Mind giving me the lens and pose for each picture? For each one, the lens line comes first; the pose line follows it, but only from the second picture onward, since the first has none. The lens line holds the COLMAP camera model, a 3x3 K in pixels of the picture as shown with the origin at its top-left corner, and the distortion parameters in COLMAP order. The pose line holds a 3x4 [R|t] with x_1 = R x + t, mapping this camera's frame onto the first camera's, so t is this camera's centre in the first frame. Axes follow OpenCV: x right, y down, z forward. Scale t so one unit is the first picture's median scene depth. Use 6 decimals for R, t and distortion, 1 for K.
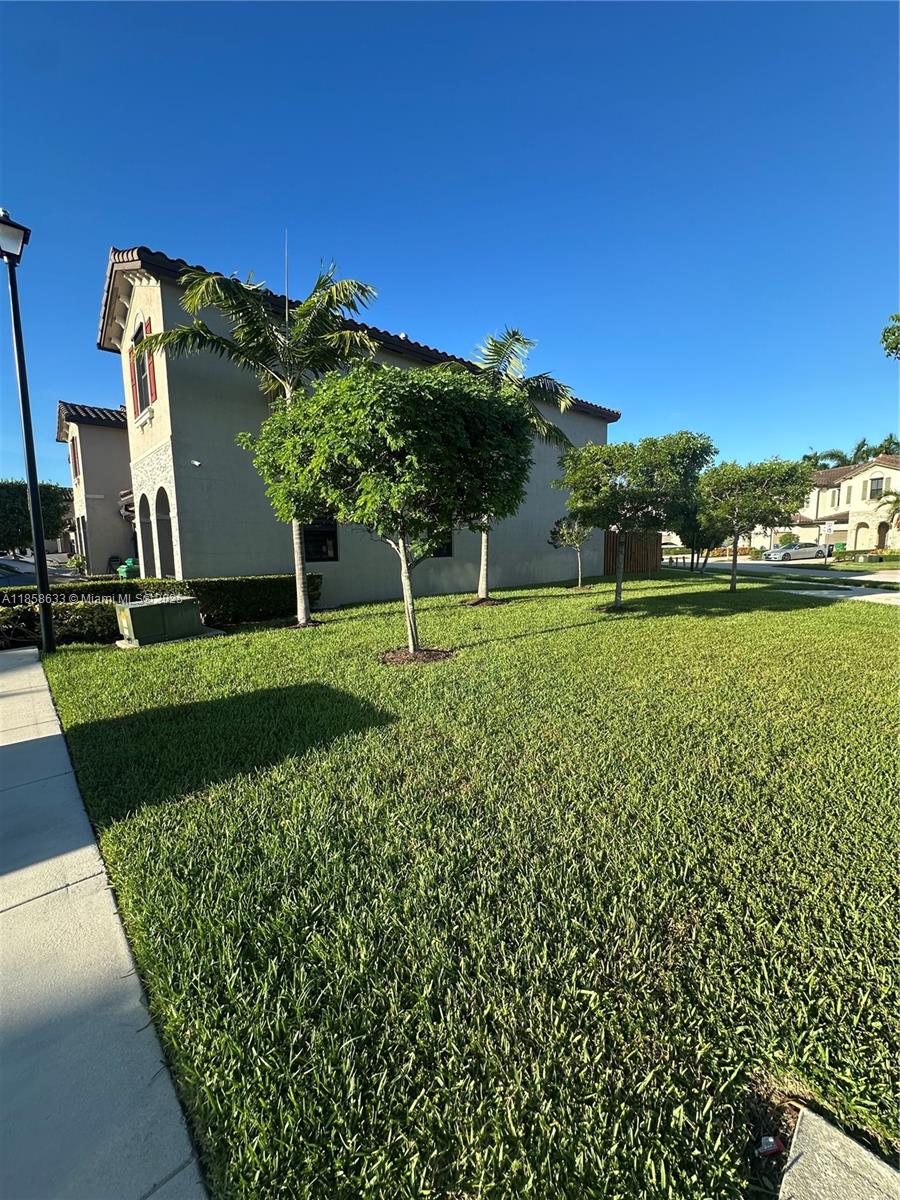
lens RADIAL K [[478.1, 0, 450.0], [0, 478.1, 600.0], [0, 0, 1]] dist [-0.006757, 0.001814]
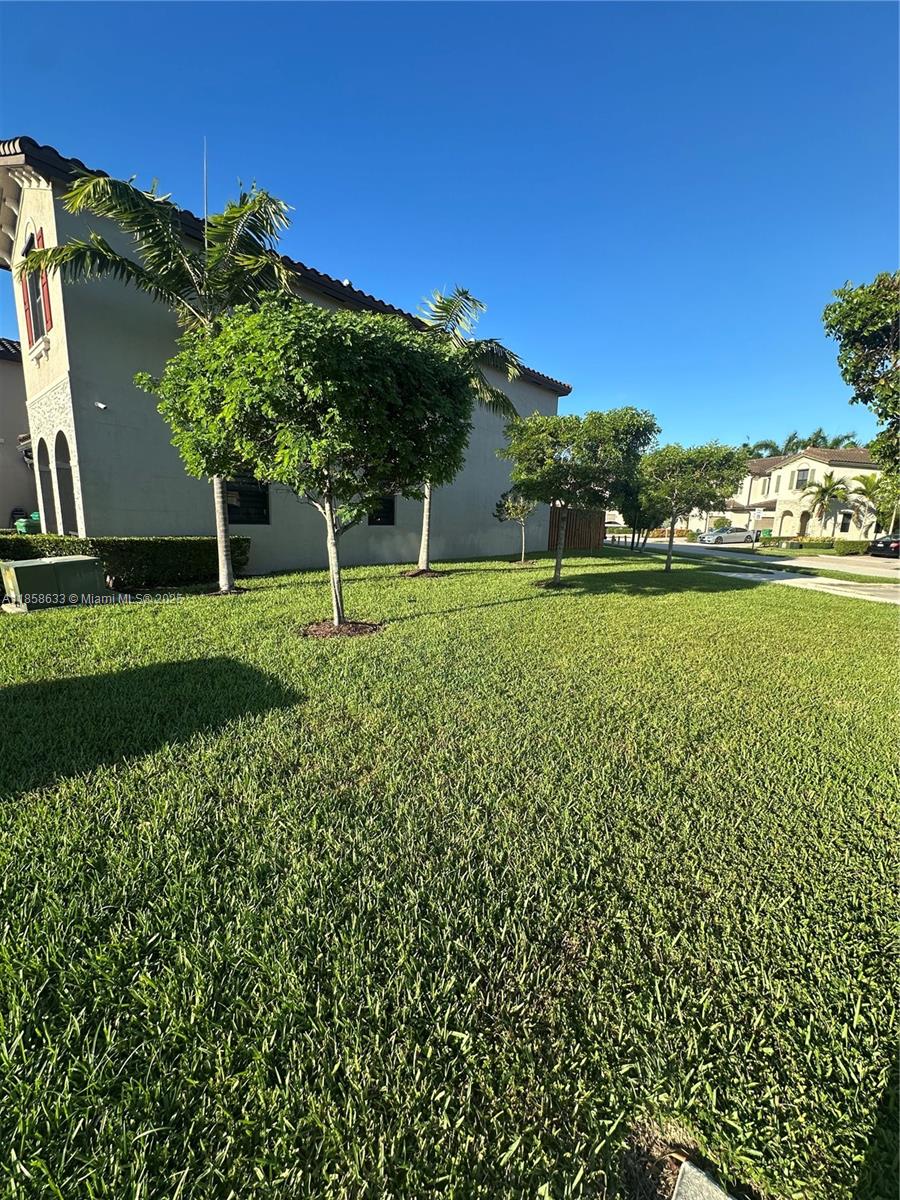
lens RADIAL K [[478.1, 0, 450.0], [0, 478.1, 600.0], [0, 0, 1]] dist [-0.006757, 0.001814]
pose [[0.993886, 0.027459, 0.106943, 0.074511], [-0.033871, 0.997706, 0.058607, -0.003079], [-0.105088, -0.061871, 0.992536, 0.093545]]
